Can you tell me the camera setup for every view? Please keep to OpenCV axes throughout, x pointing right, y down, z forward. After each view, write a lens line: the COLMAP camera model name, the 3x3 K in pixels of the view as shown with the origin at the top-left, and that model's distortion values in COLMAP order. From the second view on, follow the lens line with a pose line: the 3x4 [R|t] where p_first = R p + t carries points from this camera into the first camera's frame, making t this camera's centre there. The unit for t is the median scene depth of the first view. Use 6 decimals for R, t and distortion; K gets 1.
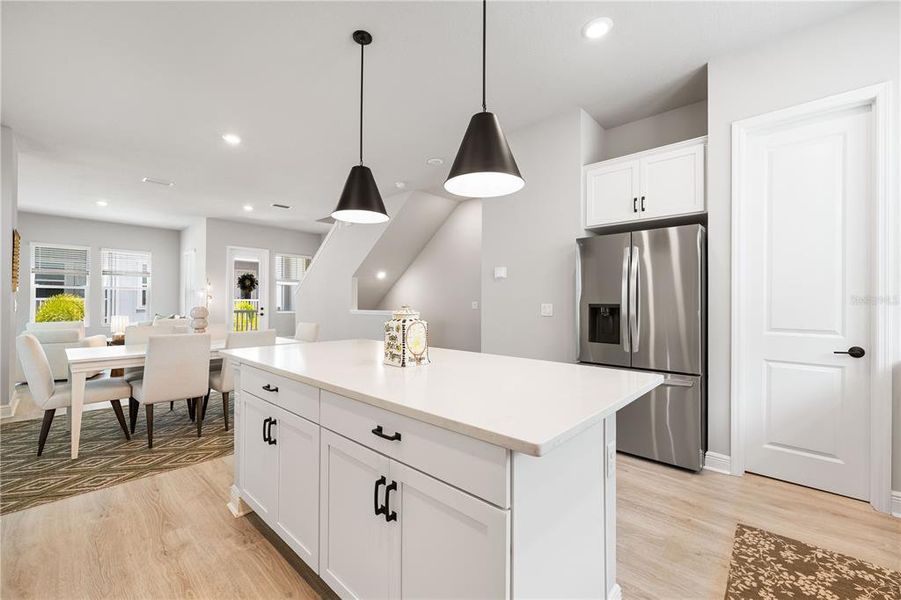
lens RADIAL K [[379.4, 0, 450.5], [0, 379.4, 300.0], [0, 0, 1]] dist [-0.001815, -0.000011]
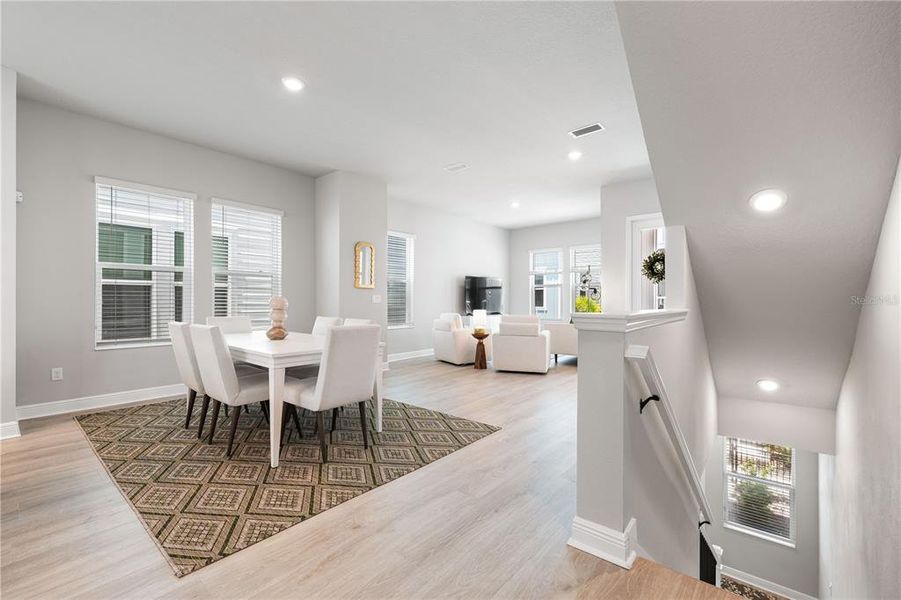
lens RADIAL K [[361.7, 0, 437.9], [0, 361.7, 301.3], [0, 0, 1]] dist [-0.000275, 0.000438]
pose [[-0.007368, -0.001614, -0.999972, 0.132050], [0.001860, 0.999997, -0.001628, 0.019959], [0.999971, -0.001872, -0.007365, 0.861202]]
